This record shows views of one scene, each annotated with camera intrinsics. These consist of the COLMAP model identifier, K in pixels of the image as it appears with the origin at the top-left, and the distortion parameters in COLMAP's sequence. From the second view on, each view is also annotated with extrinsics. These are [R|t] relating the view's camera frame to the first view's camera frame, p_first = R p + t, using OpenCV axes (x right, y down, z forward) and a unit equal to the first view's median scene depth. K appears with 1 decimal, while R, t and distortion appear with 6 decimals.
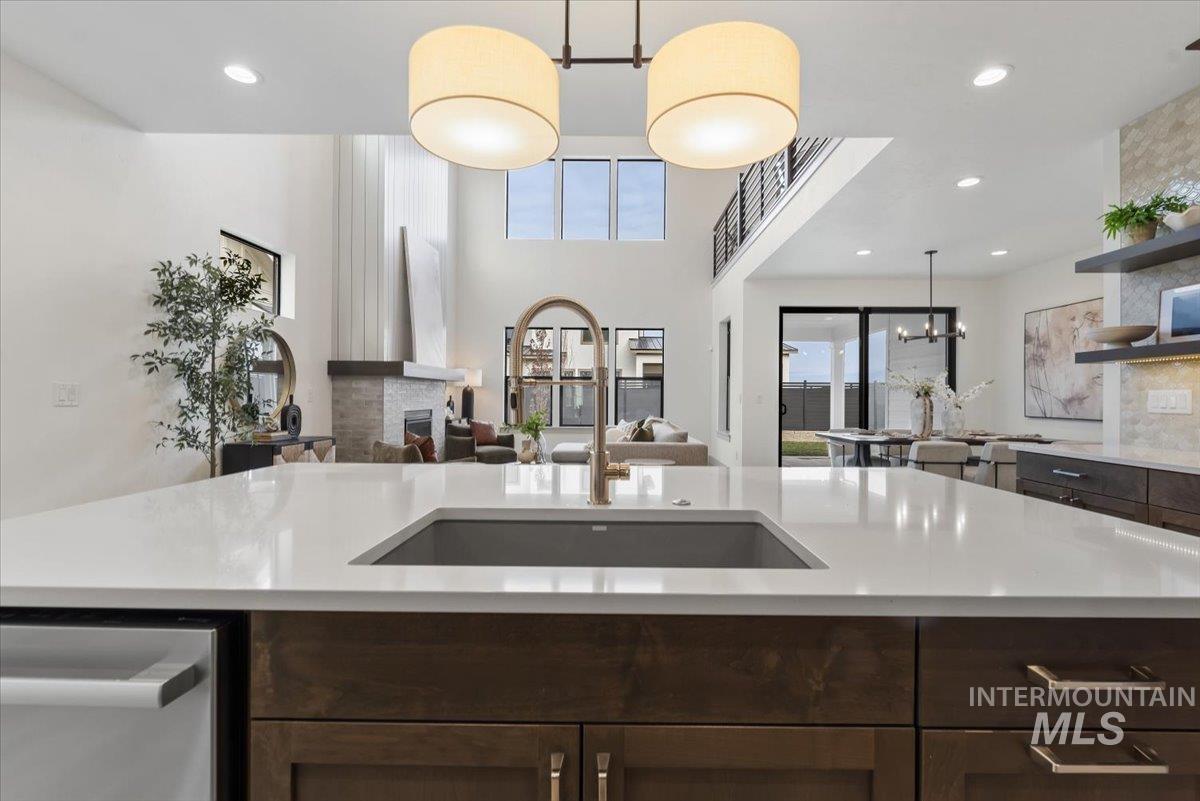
lens RADIAL K [[522.7, 0, 600.9], [0, 522.7, 398.8], [0, 0, 1]] dist [-0.006556, -0.001336]
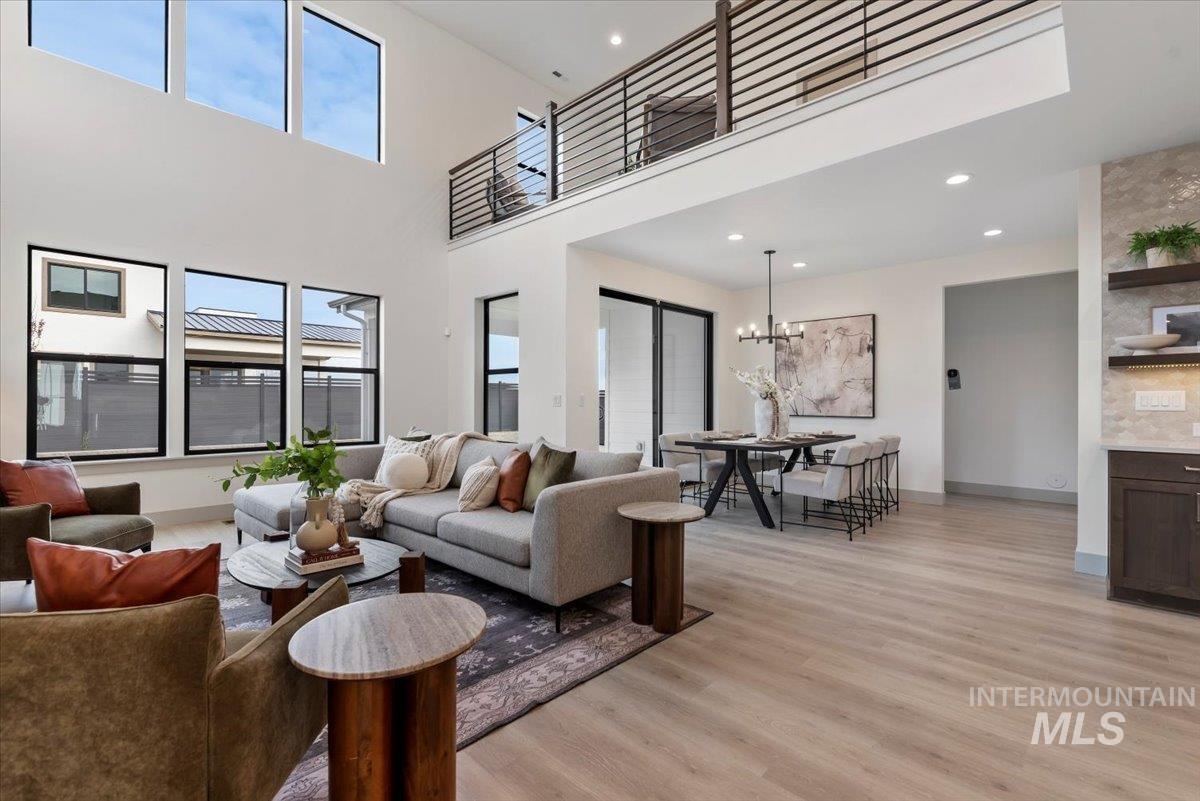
lens RADIAL K [[522.7, 0, 607.0], [0, 522.7, 400.4], [0, 0, 1]] dist [-0.006556, -0.001336]
pose [[0.664899, -0.004892, 0.746918, -0.314957], [0.004519, 0.999987, 0.002526, -0.002164], [-0.746920, 0.001696, 0.664912, 0.564584]]
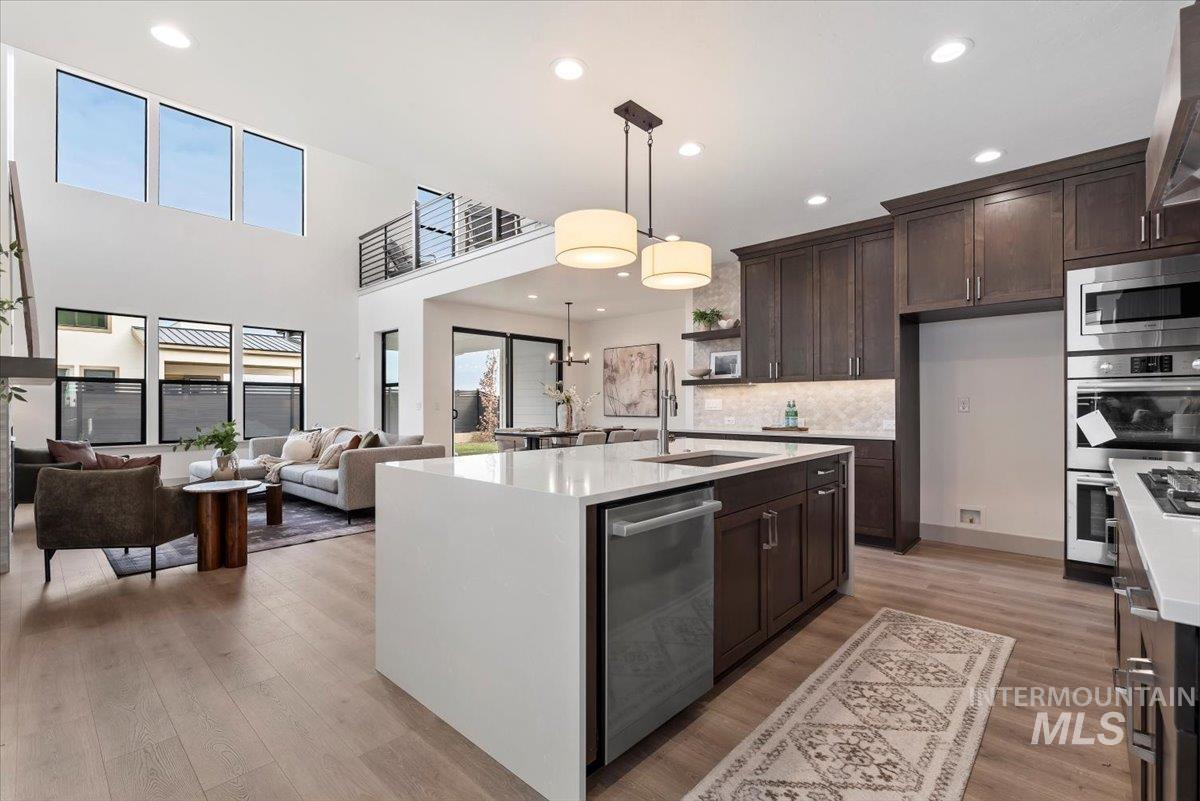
lens RADIAL K [[522.7, 0, 617.9], [0, 522.7, 406.0], [0, 0, 1]] dist [-0.006556, -0.001336]
pose [[0.642818, -0.009431, 0.765961, -0.391724], [0.008250, 0.999951, 0.005389, -0.002368], [-0.765975, 0.002855, 0.642864, -0.040334]]
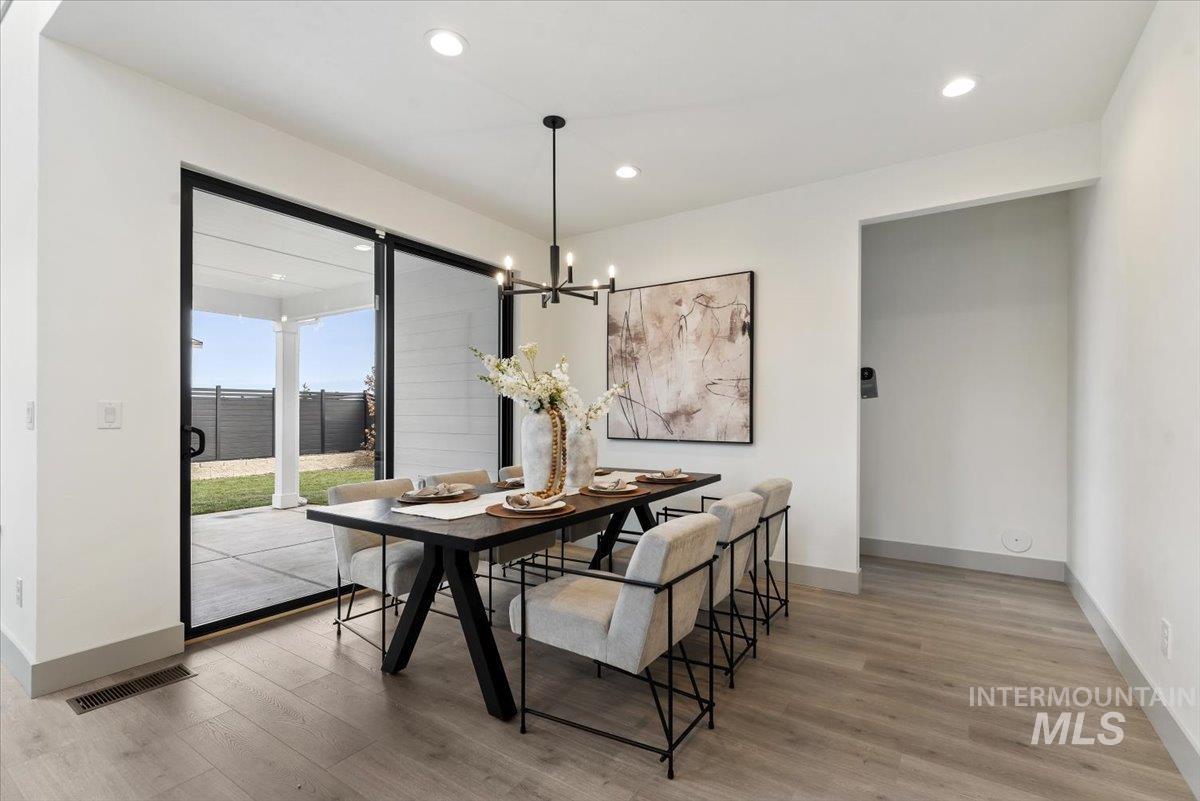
lens RADIAL K [[522.7, 0, 616.3], [0, 522.7, 415.6], [0, 0, 1]] dist [-0.006556, -0.001336]
pose [[0.519293, -0.008462, 0.854554, 0.232261], [0.003186, 0.999963, 0.007966, -0.001886], [-0.854590, -0.001414, 0.519301, 0.680118]]
